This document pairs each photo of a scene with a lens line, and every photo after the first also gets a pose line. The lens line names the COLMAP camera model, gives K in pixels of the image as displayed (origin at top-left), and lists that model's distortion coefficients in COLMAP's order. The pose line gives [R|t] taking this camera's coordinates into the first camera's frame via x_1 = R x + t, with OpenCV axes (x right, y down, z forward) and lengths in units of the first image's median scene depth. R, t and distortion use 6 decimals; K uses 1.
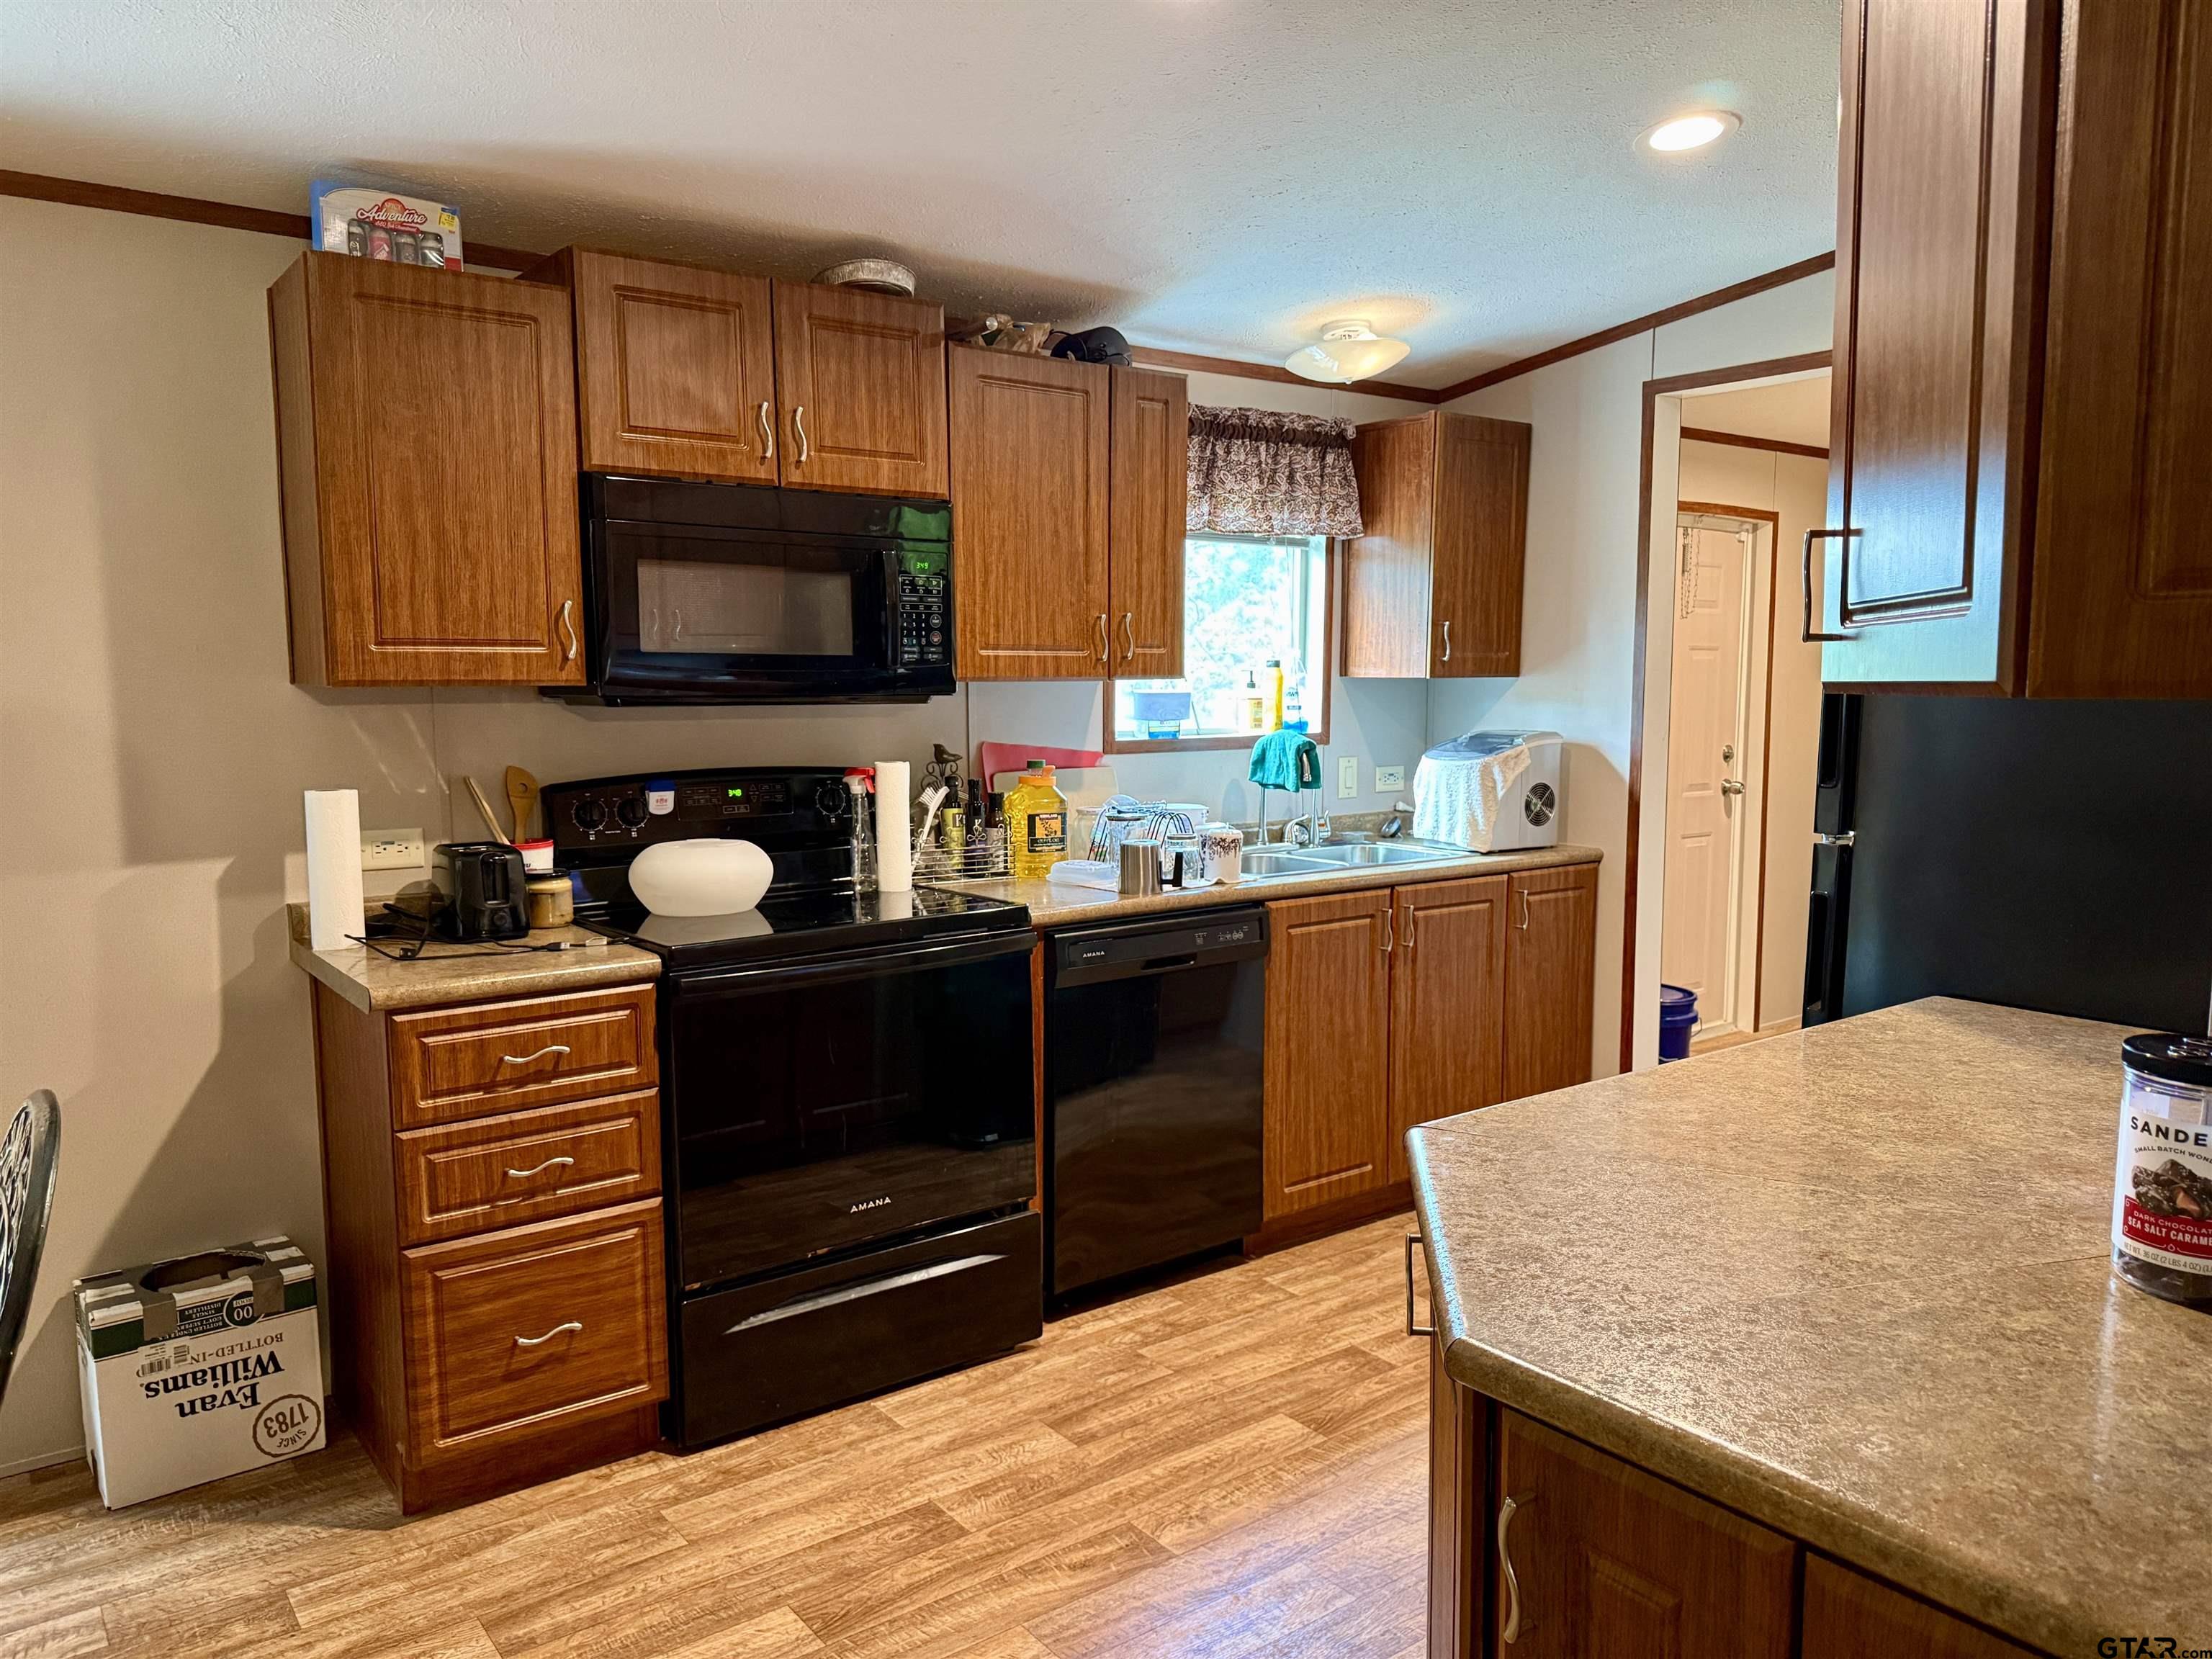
lens RADIAL K [[1558.7, 0, 1099.3], [0, 1558.7, 838.1], [0, 0, 1]] dist [0.045831, -0.046667]
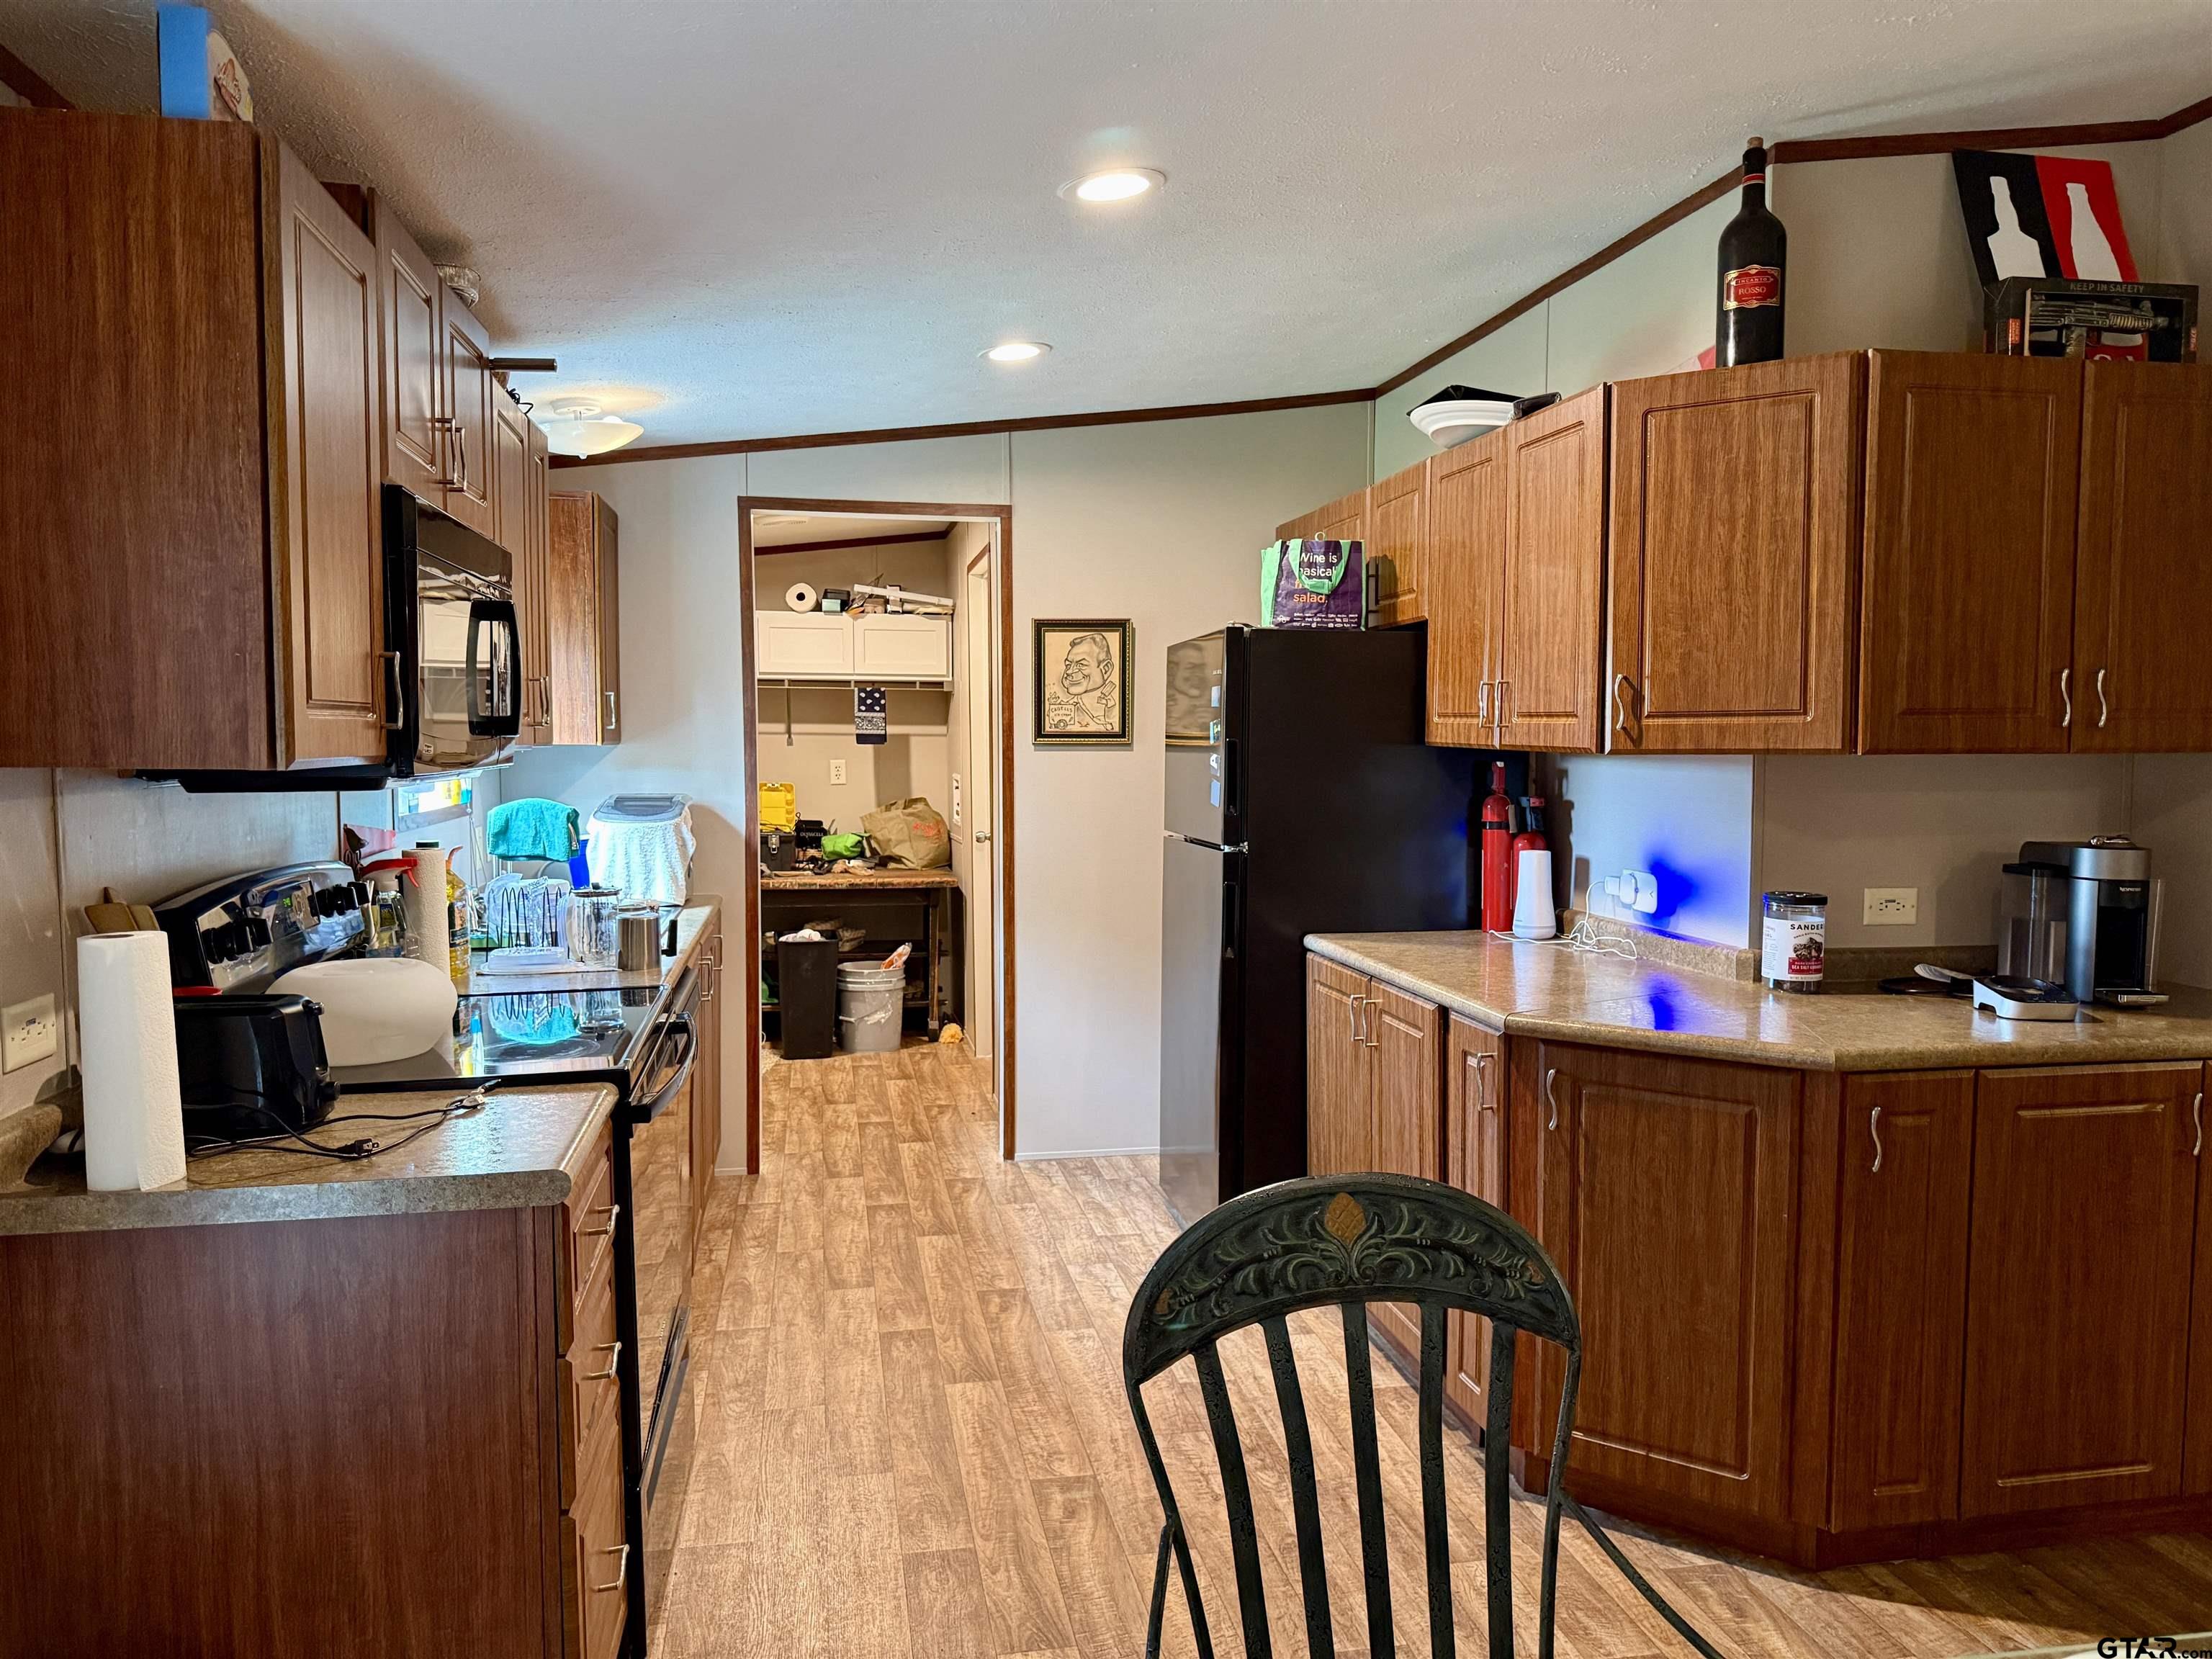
lens RADIAL K [[1558.7, 0, 1092.9], [0, 1558.7, 862.1], [0, 0, 1]] dist [0.045831, -0.046667]
pose [[0.432338, -0.062334, 0.899554, -0.710987], [0.089085, 0.995680, 0.026180, -0.029341], [-0.897300, 0.068818, 0.436024, 0.316029]]
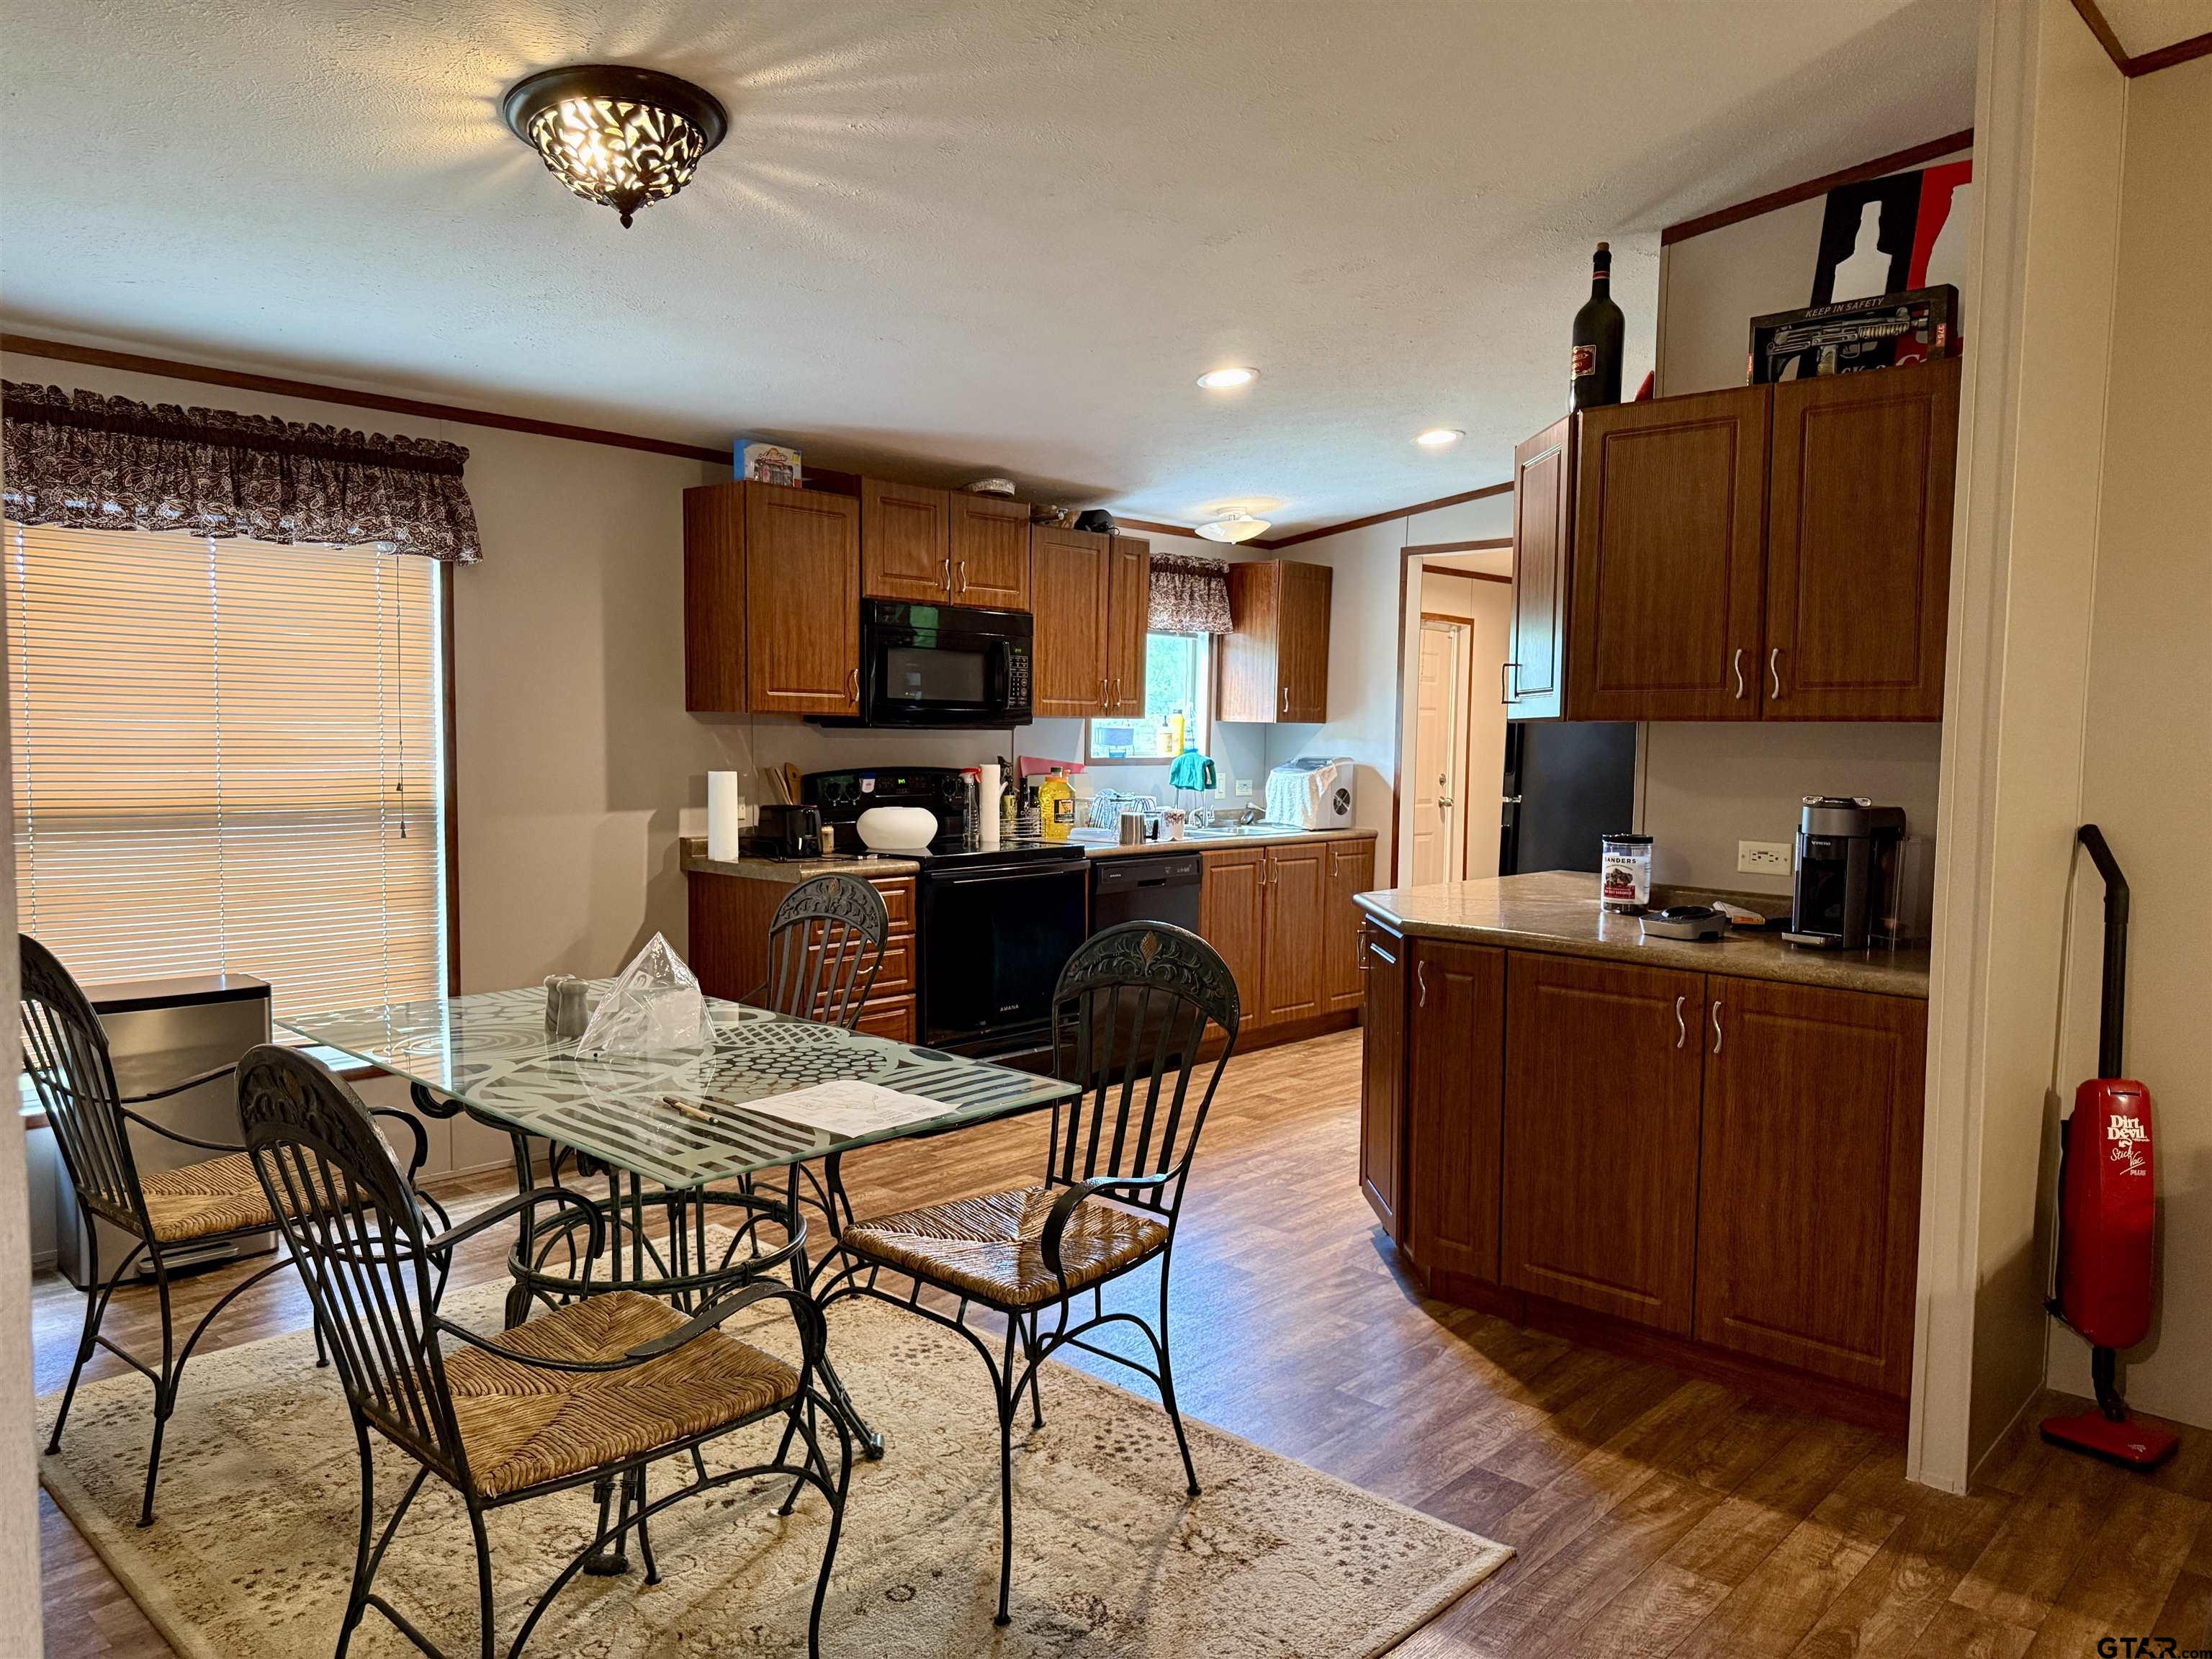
lens RADIAL K [[1558.7, 0, 1086.5], [0, 1558.7, 840.4], [0, 0, 1]] dist [0.045831, -0.046667]
pose [[0.984801, 0.004817, 0.173617, -0.314914], [0.000727, 0.999492, -0.031859, 0.084975], [-0.173683, 0.031501, 0.984298, -0.662020]]
